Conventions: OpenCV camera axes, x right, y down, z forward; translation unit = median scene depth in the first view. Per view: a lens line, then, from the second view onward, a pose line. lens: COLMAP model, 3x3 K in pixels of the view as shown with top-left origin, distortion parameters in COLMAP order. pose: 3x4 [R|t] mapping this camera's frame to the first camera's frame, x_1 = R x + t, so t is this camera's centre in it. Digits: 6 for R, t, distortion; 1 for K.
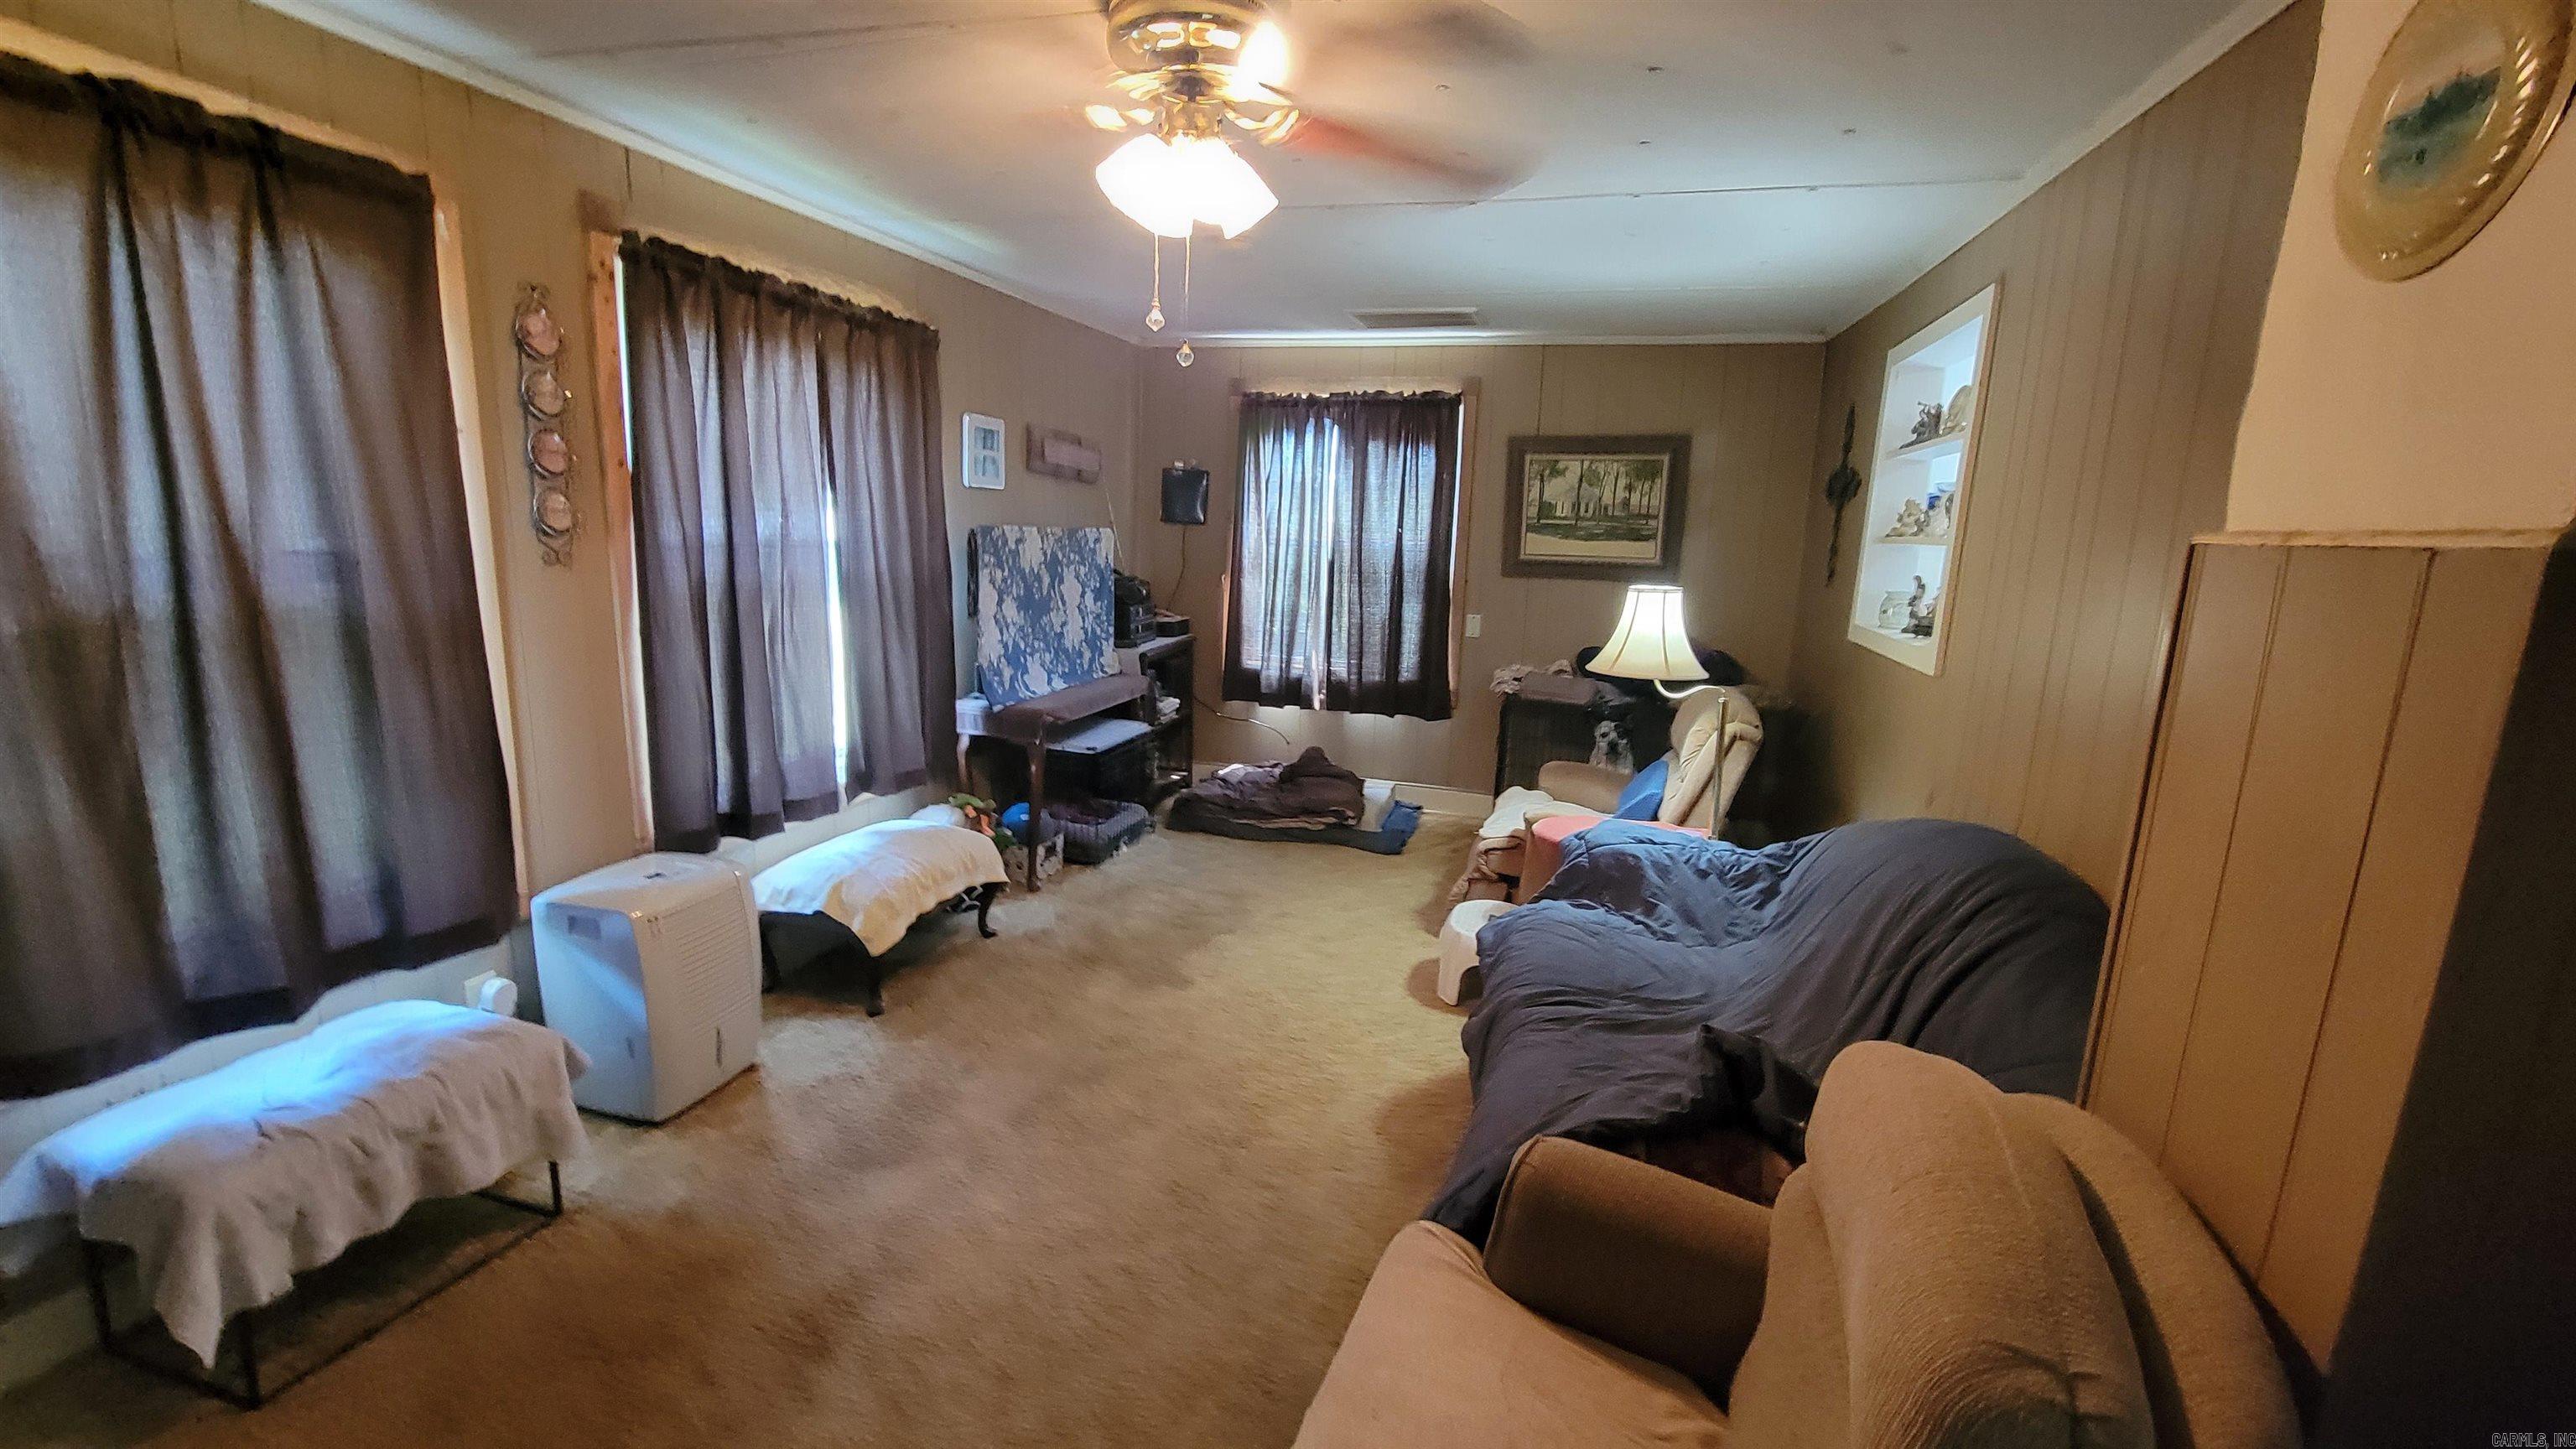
lens RADIAL K [[1050.0, 0, 1285.8], [0, 1050.0, 724.8], [0, 0, 1]] dist [0.004567, -0.001299]
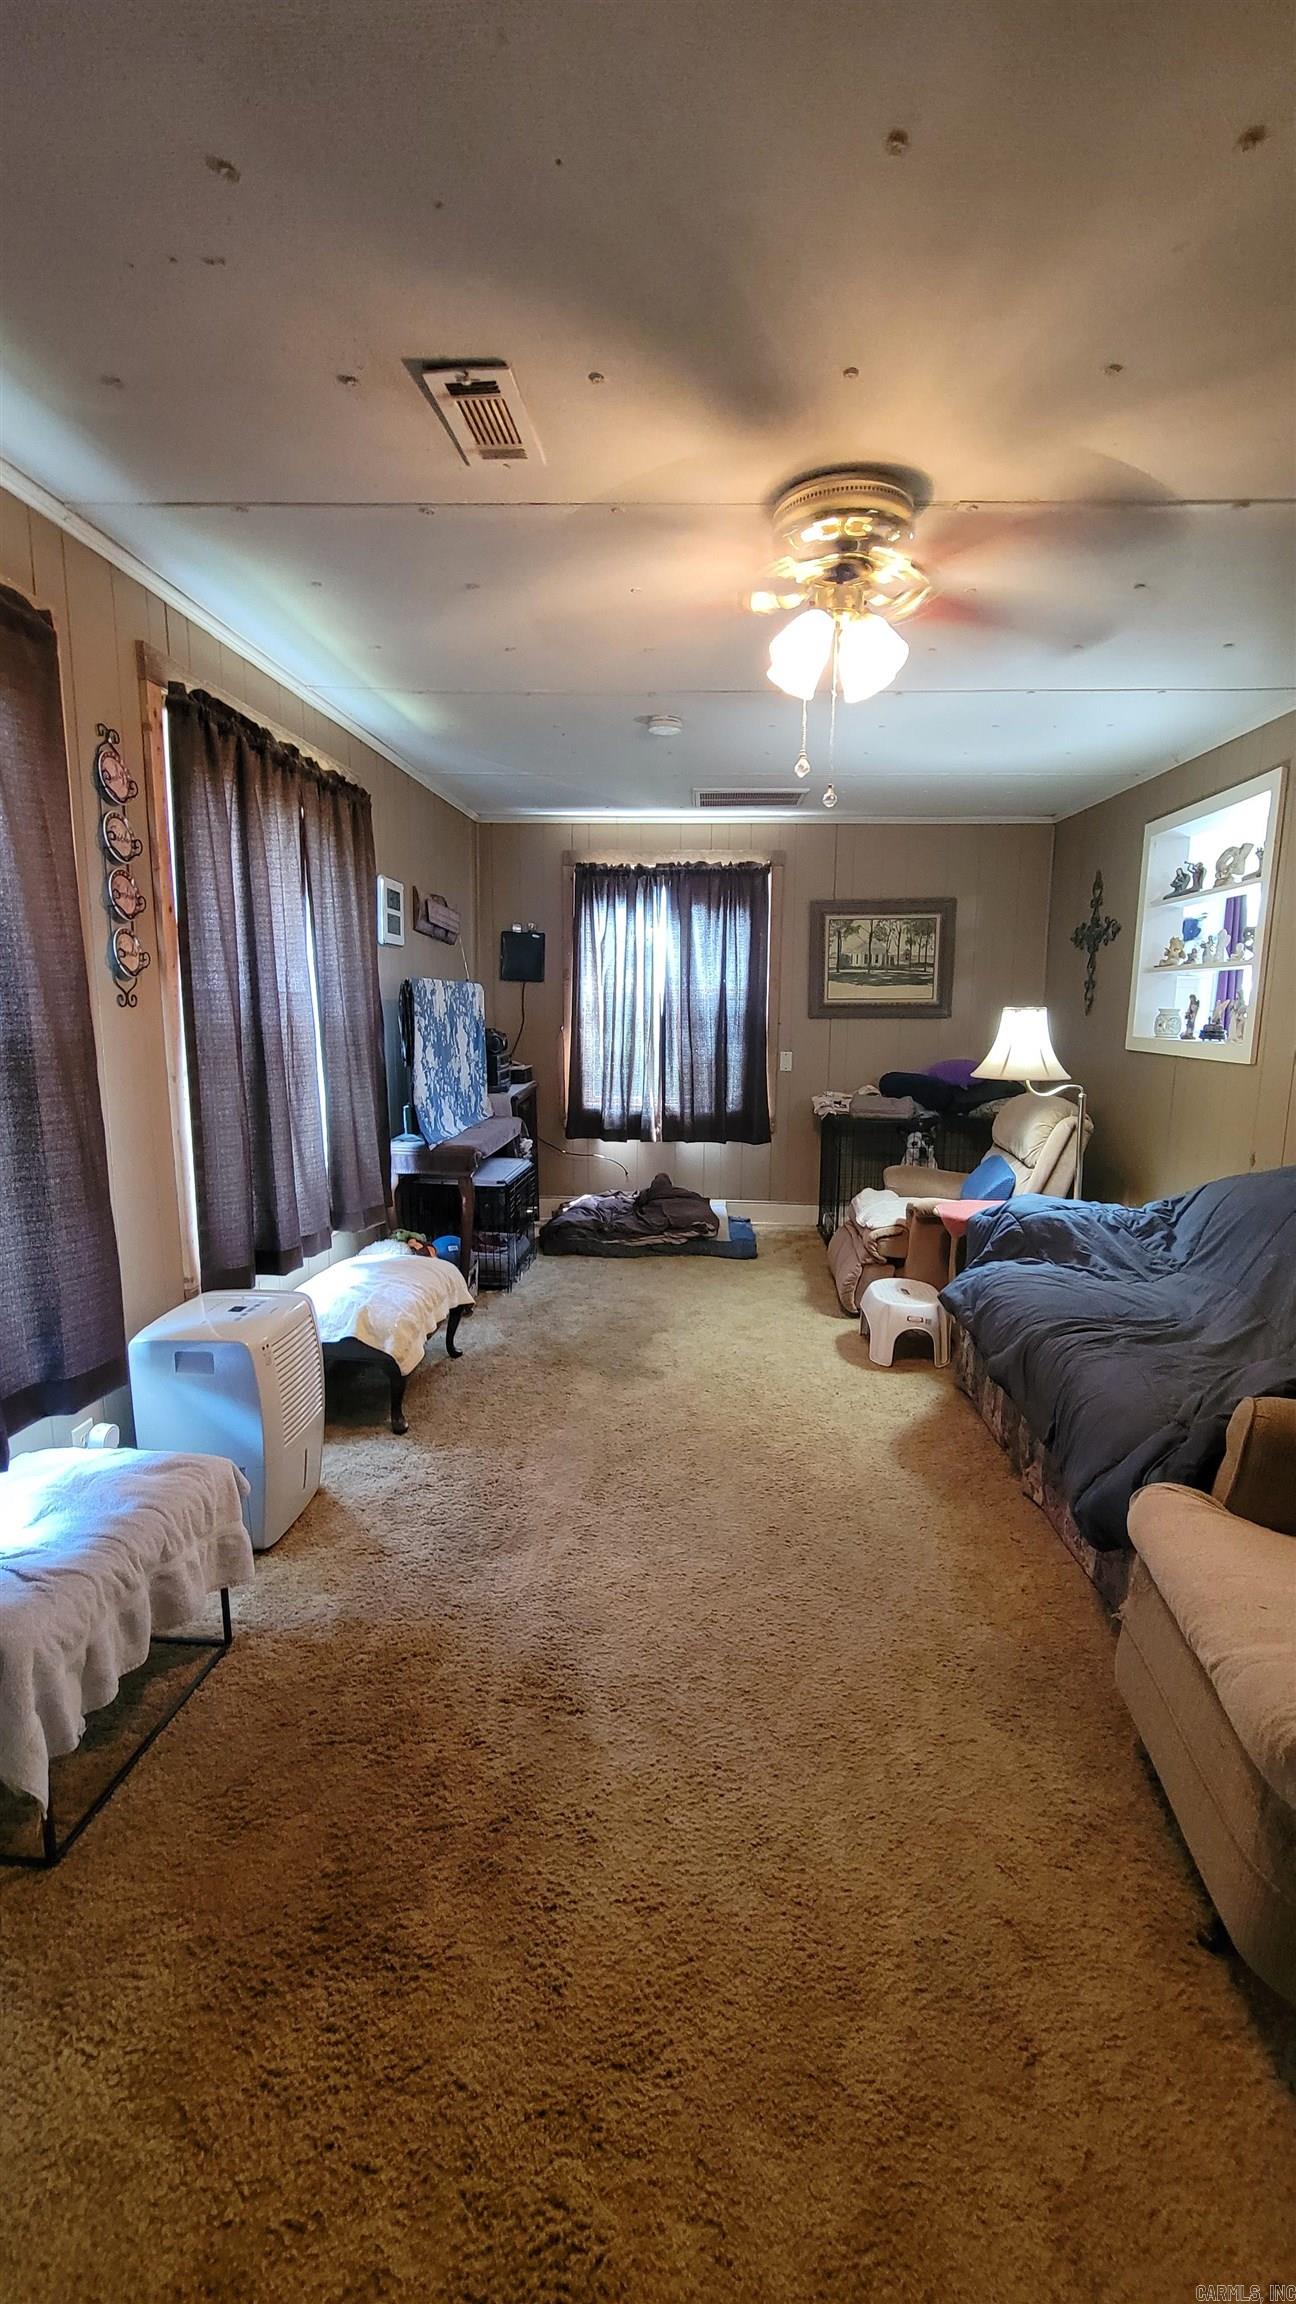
lens RADIAL K [[939.1, 0, 651.3], [0, 939.1, 1156.2], [0, 0, 1]] dist [0.004567, -0.001299]
pose [[0.974501, -0.062565, 0.215485, -0.267437], [0.067927, 0.997536, -0.017558, 0.026478], [-0.213856, 0.031748, 0.976349, 0.012254]]
